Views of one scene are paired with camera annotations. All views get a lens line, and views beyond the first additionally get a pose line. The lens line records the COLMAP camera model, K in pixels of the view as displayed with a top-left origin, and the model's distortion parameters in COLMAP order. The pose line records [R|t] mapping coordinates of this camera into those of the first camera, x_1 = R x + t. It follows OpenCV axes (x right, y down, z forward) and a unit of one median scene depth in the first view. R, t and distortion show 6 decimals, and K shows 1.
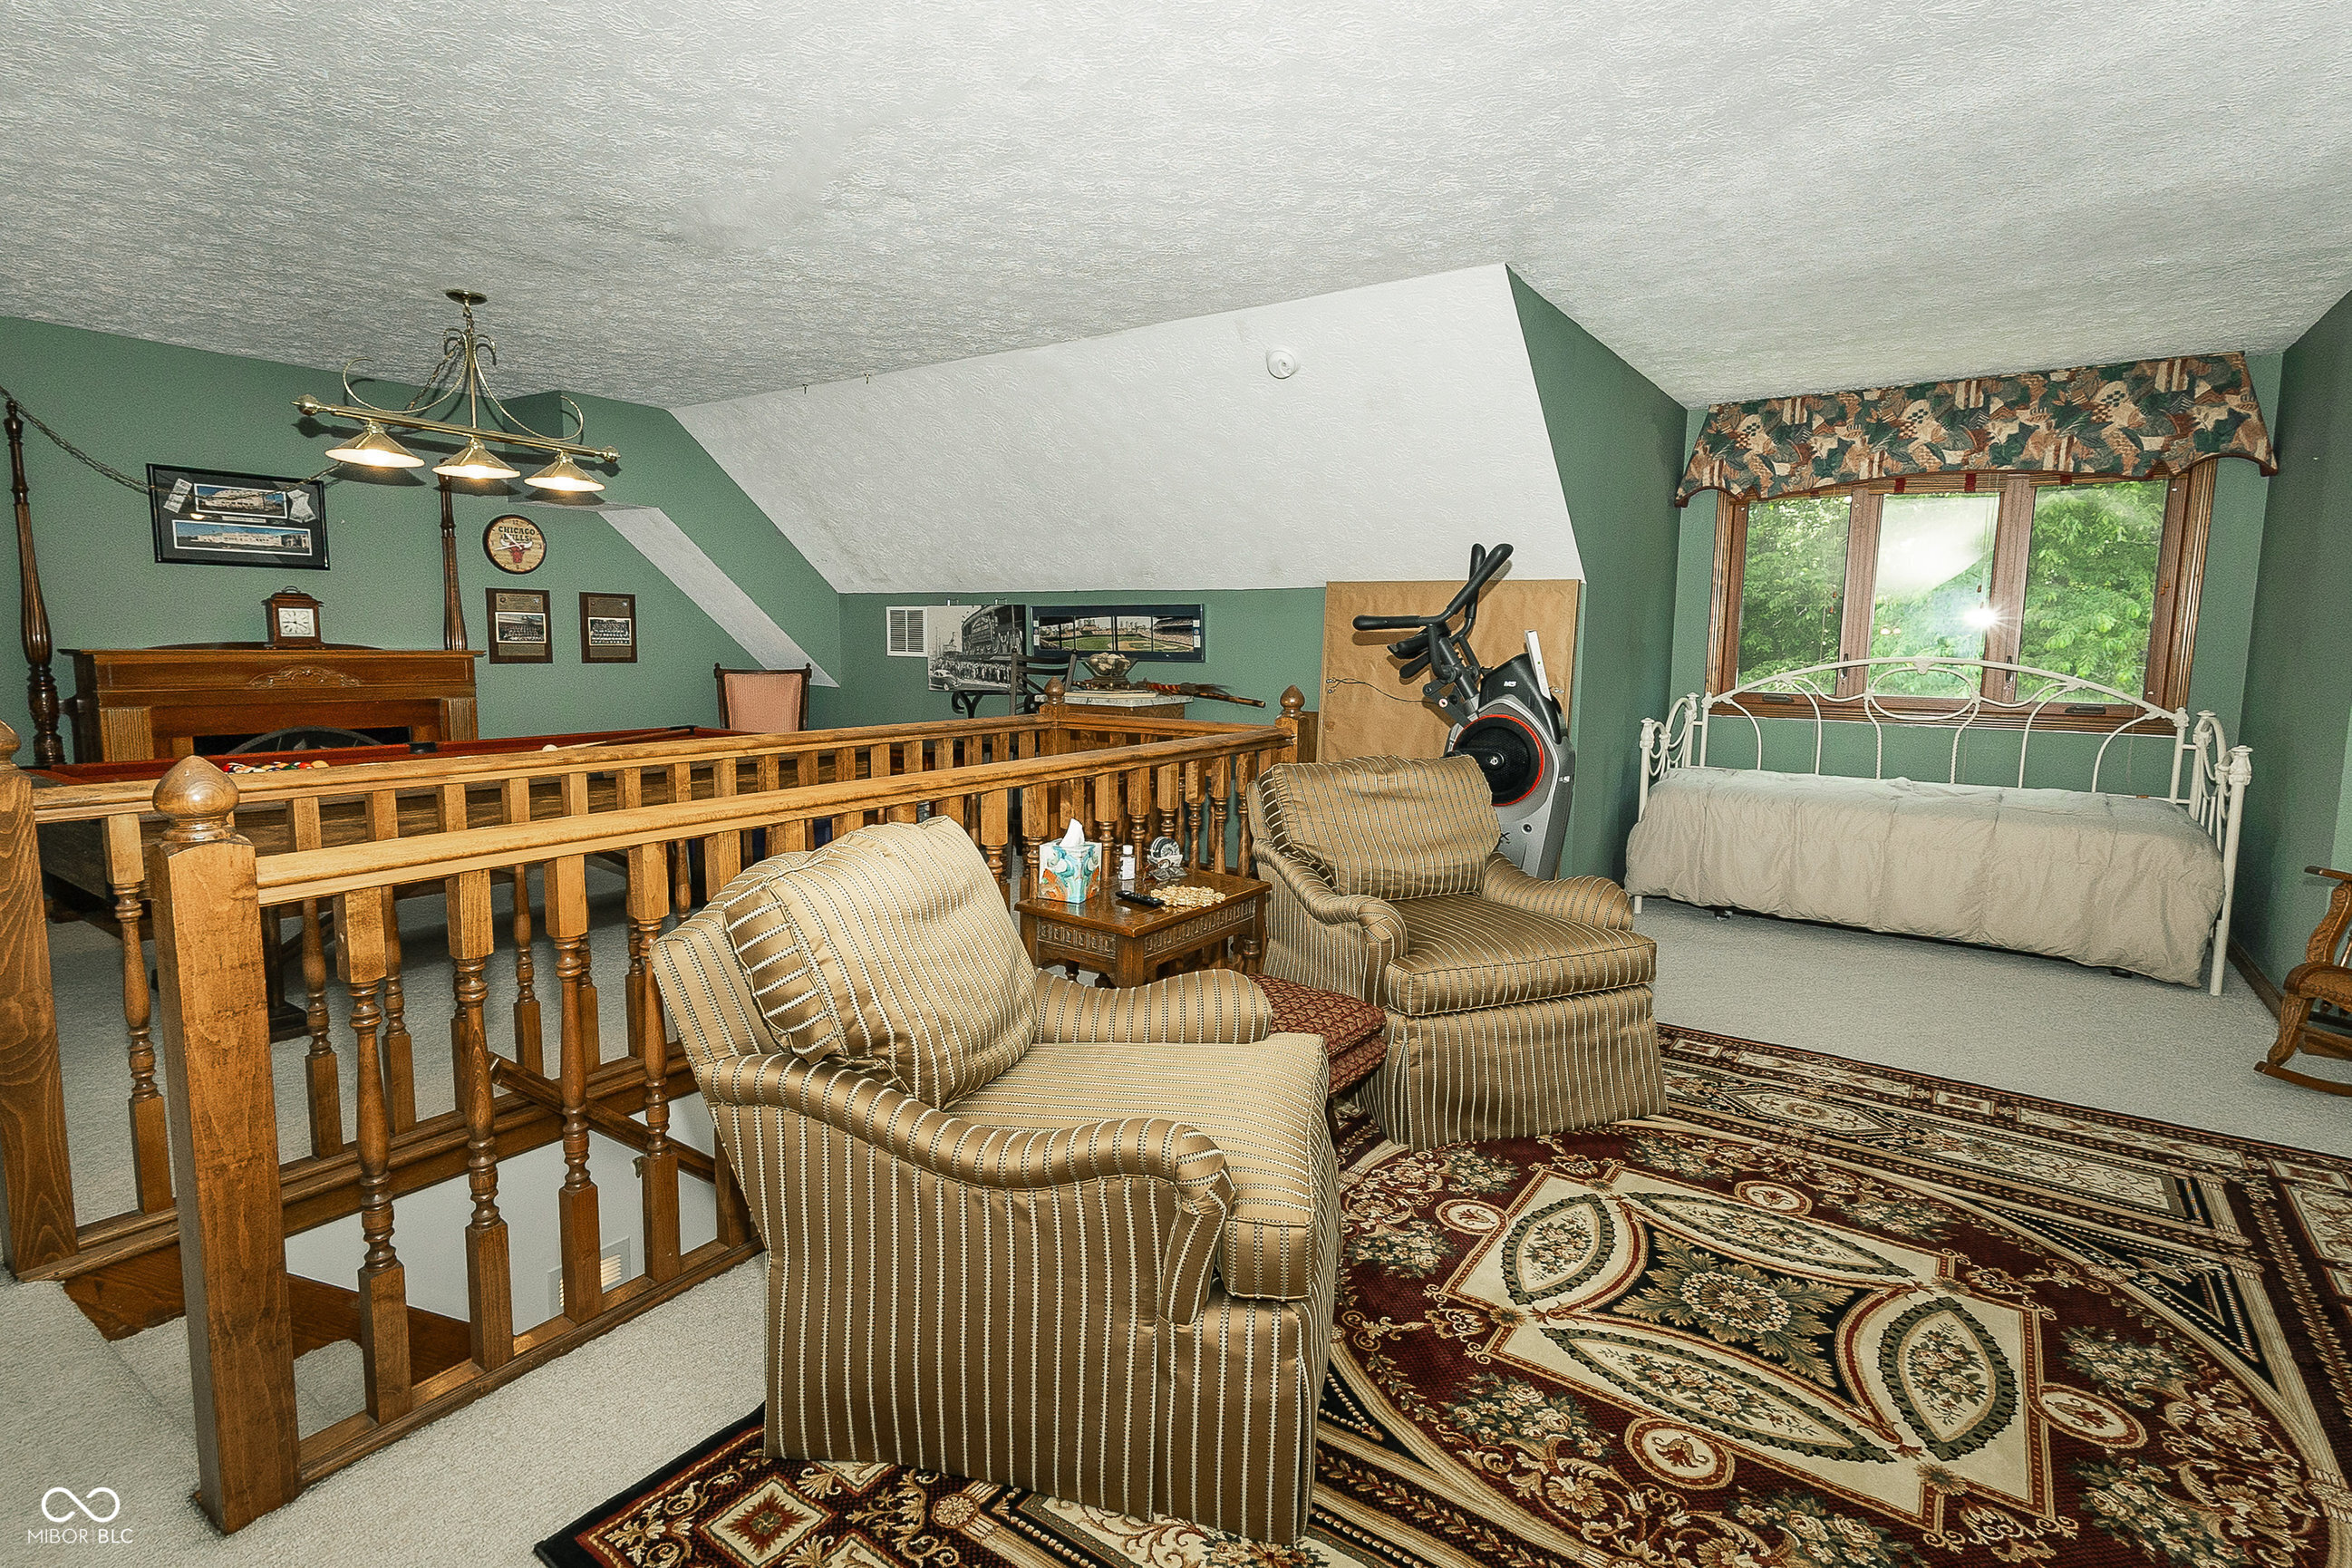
lens RADIAL K [[1158.3, 0, 1100.7], [0, 1158.3, 776.7], [0, 0, 1]] dist [0.004676, -0.001695]
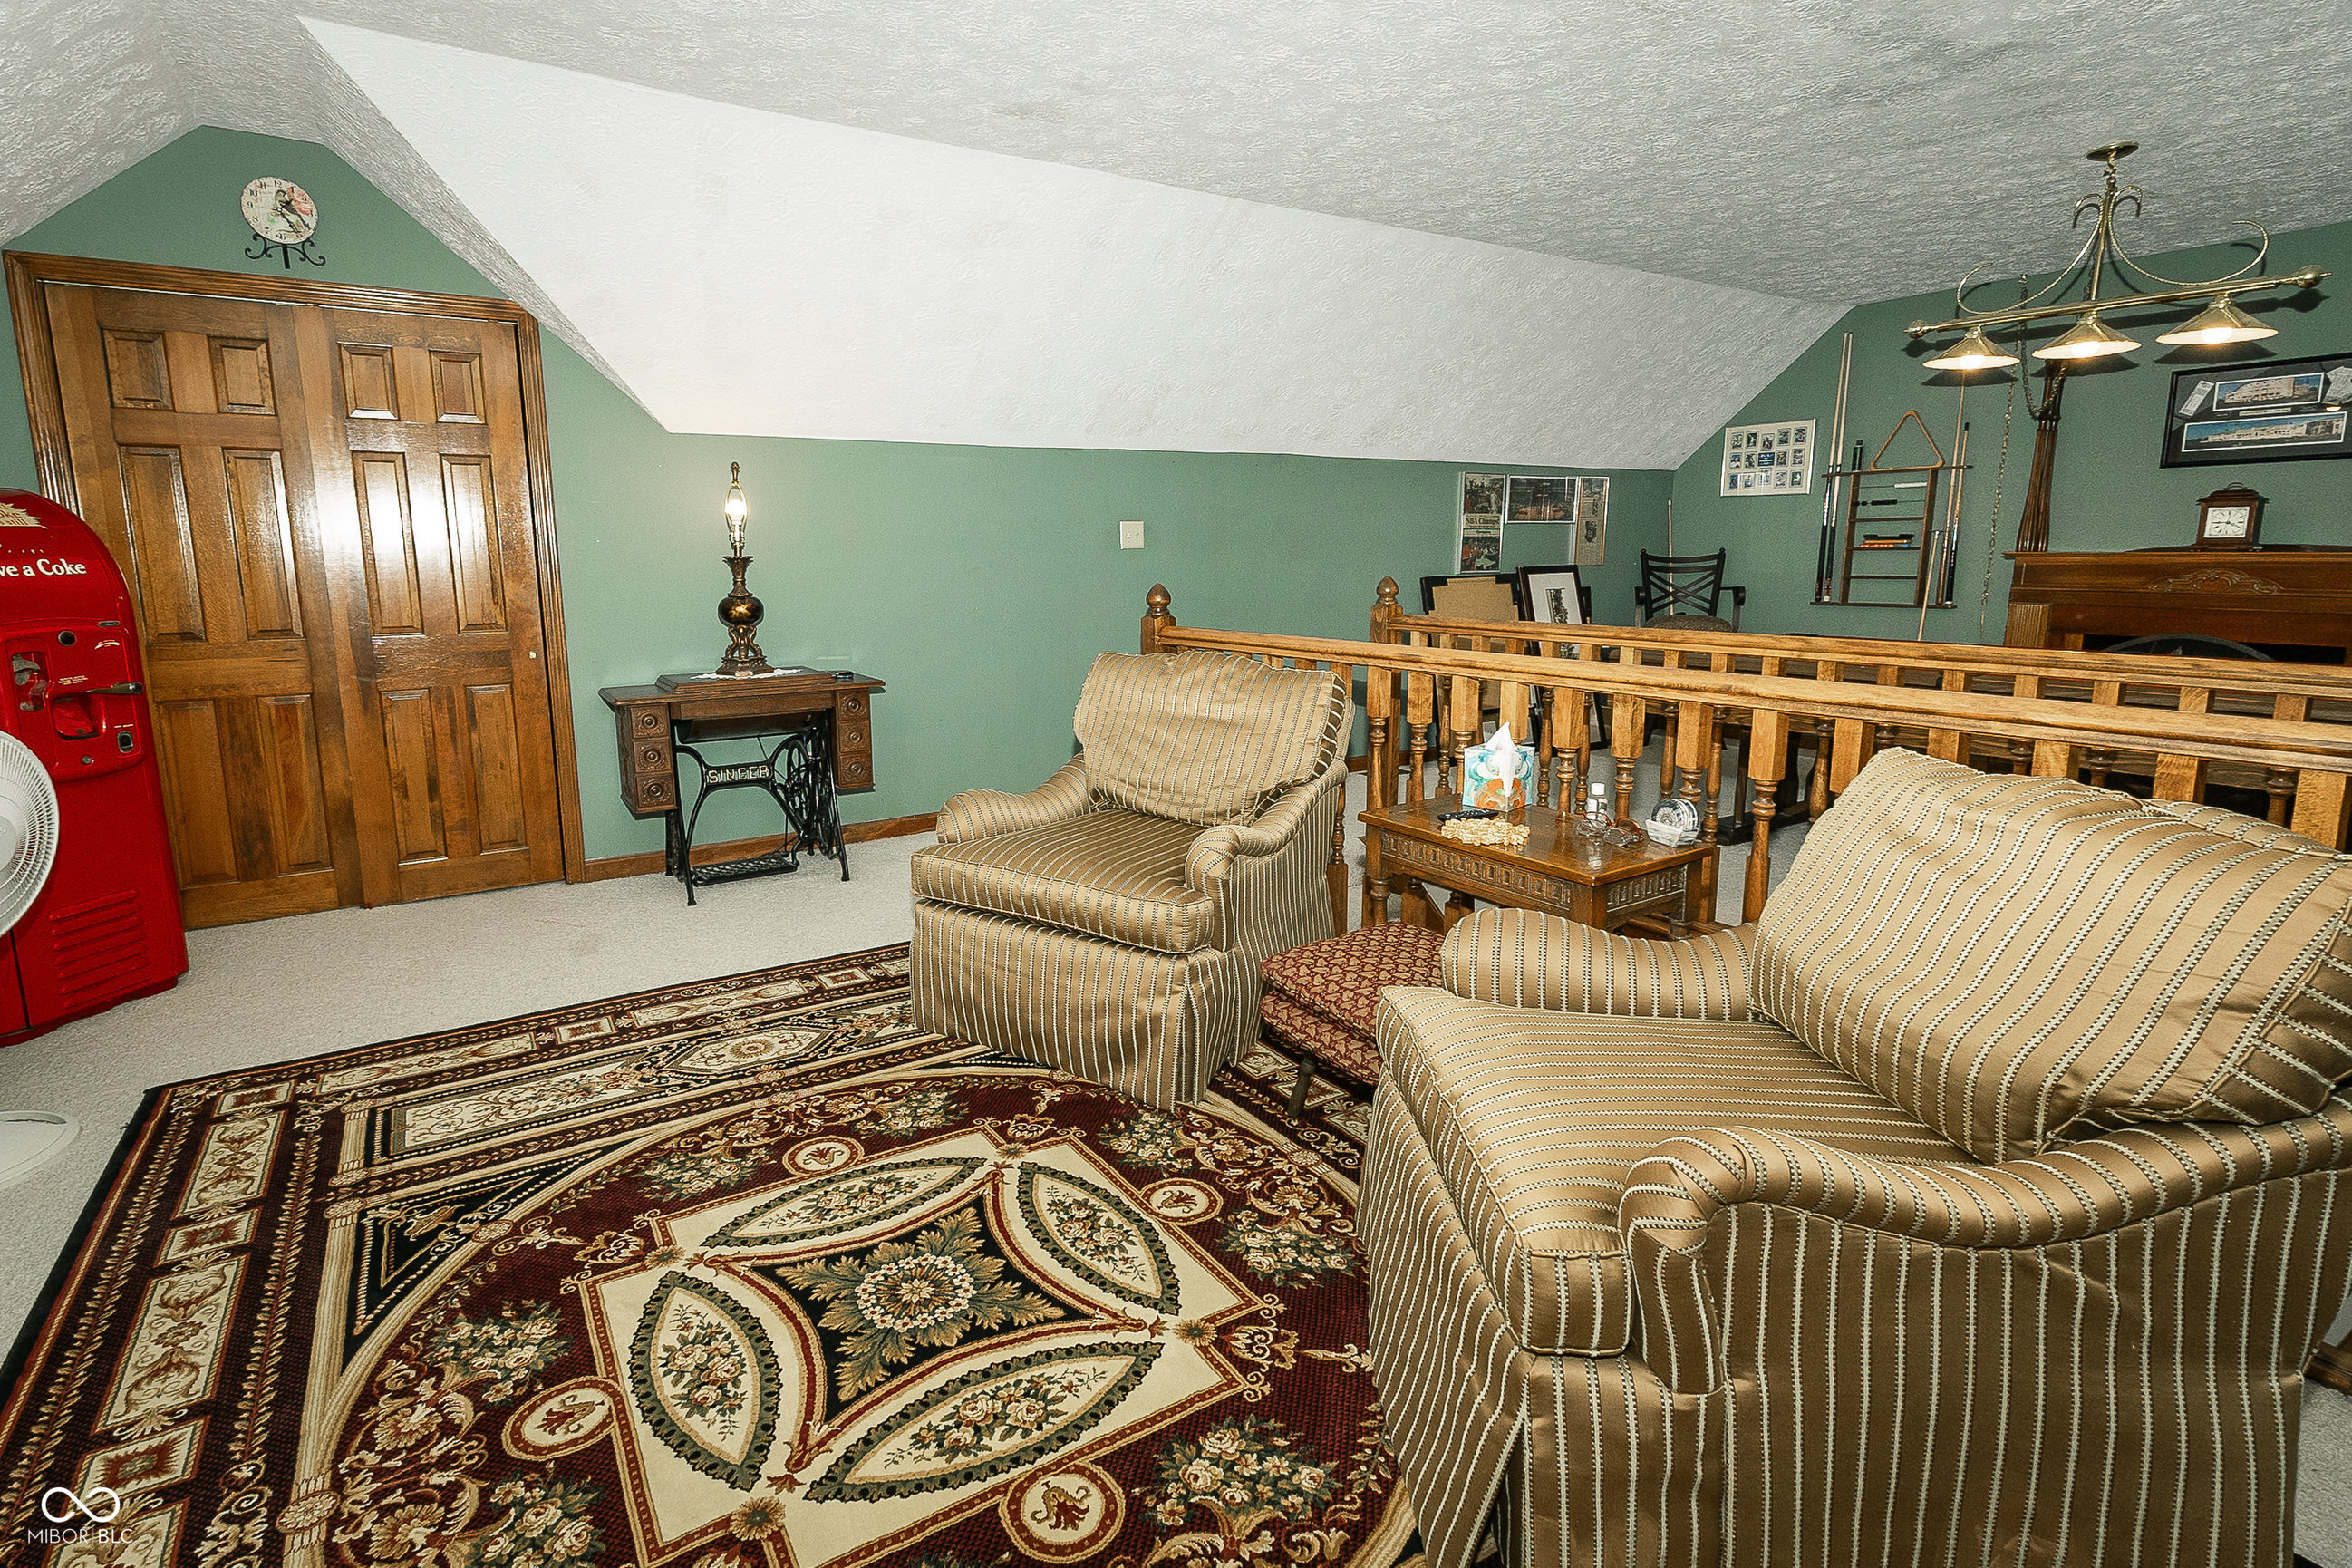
lens RADIAL K [[1171.5, 0, 1178.2], [0, 1171.5, 742.3], [0, 0, 1]] dist [-0.002003, 0.000100]
pose [[-0.345326, 0.148700, -0.926627, 1.321547], [-0.111318, 0.973907, 0.197772, -0.146704], [0.931857, 0.171446, -0.319762, 1.502853]]
